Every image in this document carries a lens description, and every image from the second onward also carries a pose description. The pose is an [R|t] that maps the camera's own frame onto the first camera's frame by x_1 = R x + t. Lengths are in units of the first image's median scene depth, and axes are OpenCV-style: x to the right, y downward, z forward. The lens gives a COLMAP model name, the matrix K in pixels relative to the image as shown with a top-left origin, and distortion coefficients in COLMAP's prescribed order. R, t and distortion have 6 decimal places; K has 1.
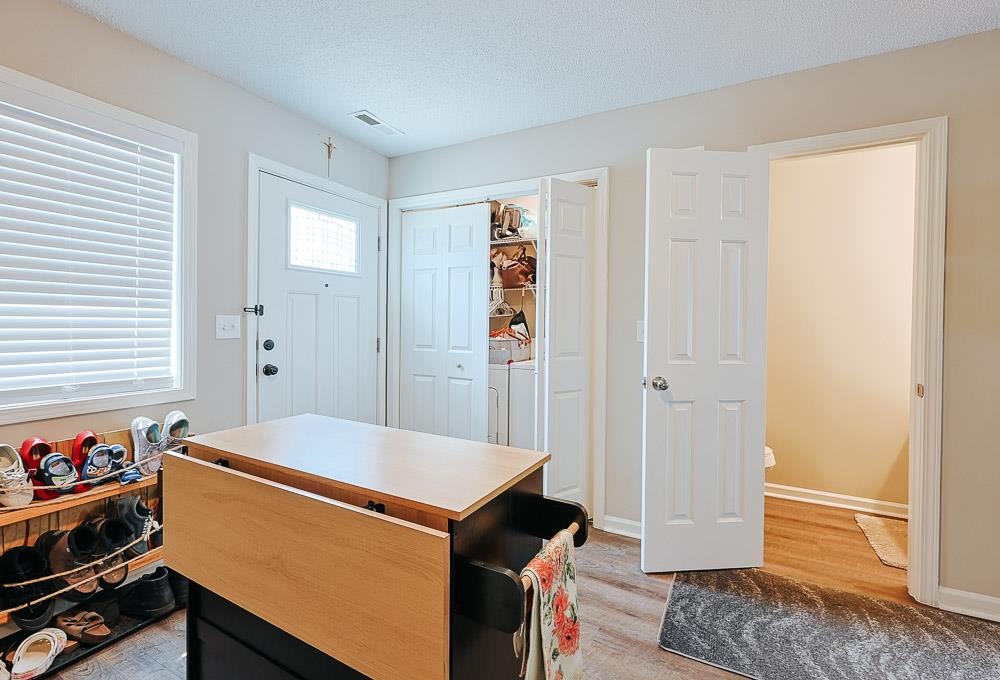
lens RADIAL K [[435.1, 0, 515.2], [0, 435.1, 327.0], [0, 0, 1]] dist [-0.001007, -0.000139]
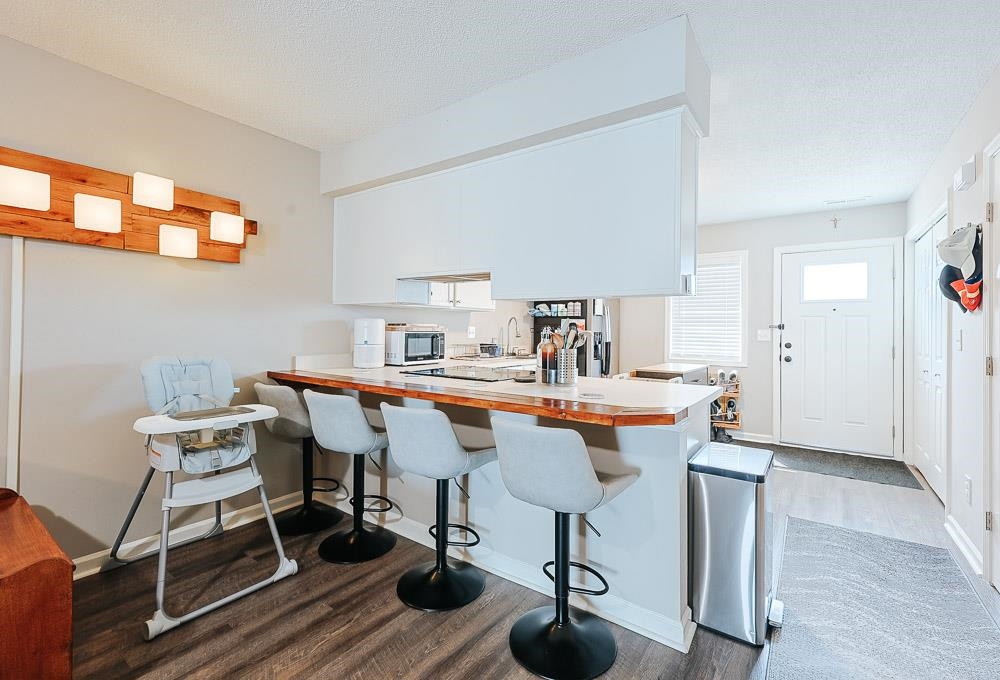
lens RADIAL K [[435.1, 0, 515.2], [0, 435.1, 327.0], [0, 0, 1]] dist [-0.001007, -0.000139]
pose [[-0.117825, -0.018973, -0.992853, 1.439356], [-0.023020, 0.999601, -0.016370, 0.019780], [0.992767, 0.020927, -0.118215, 0.066761]]
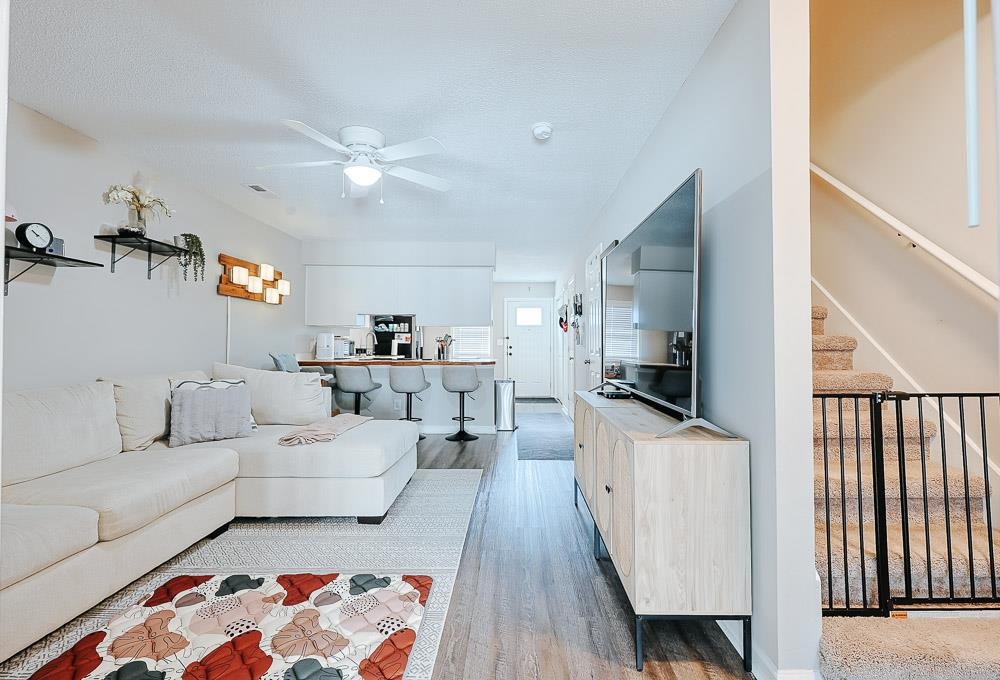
lens RADIAL K [[435.1, 0, 515.2], [0, 435.1, 327.0], [0, 0, 1]] dist [-0.001007, -0.000139]
pose [[0.467272, -0.044352, -0.883000, 2.796573], [-0.007606, 0.998502, -0.054178, 0.070770], [0.884081, 0.032032, 0.466235, -0.716217]]
